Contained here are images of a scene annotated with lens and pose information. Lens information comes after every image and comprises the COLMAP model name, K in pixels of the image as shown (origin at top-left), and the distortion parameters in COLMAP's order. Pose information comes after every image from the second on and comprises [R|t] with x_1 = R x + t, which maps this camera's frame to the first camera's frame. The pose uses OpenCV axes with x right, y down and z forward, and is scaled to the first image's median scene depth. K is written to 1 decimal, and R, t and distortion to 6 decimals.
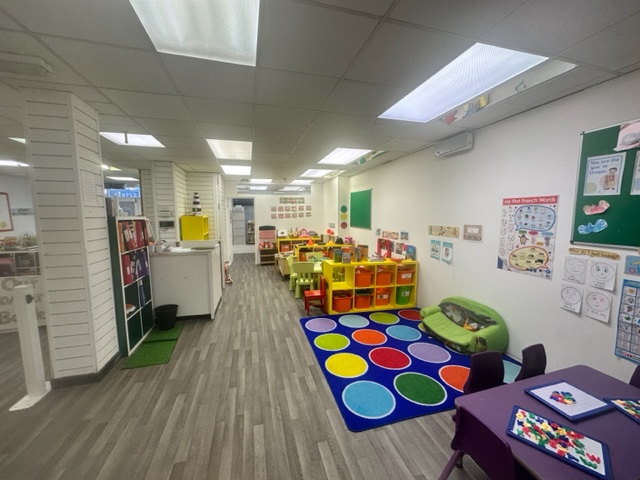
lens RADIAL K [[254.0, 0, 319.9], [0, 254.0, 241.5], [0, 0, 1]] dist [-0.001546, -0.000171]
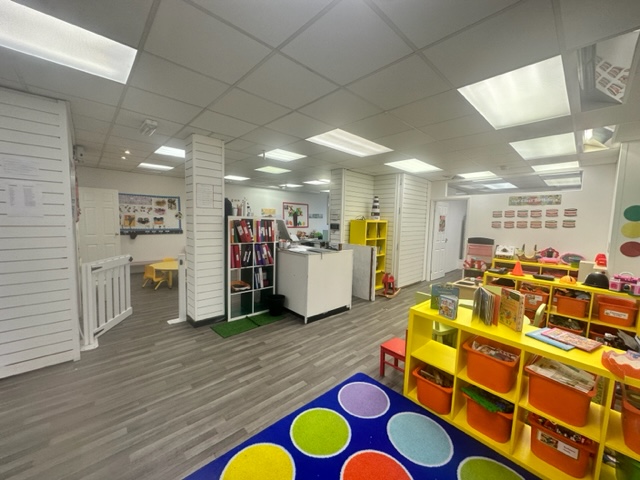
lens RADIAL K [[254.0, 0, 318.9], [0, 254.0, 240.0], [0, 0, 1]] dist [-0.001546, -0.000171]
pose [[0.461138, 0.087383, -0.883015, 0.385788], [-0.121443, 0.991990, 0.034746, -0.046533], [0.878979, 0.091213, 0.468057, 0.498575]]
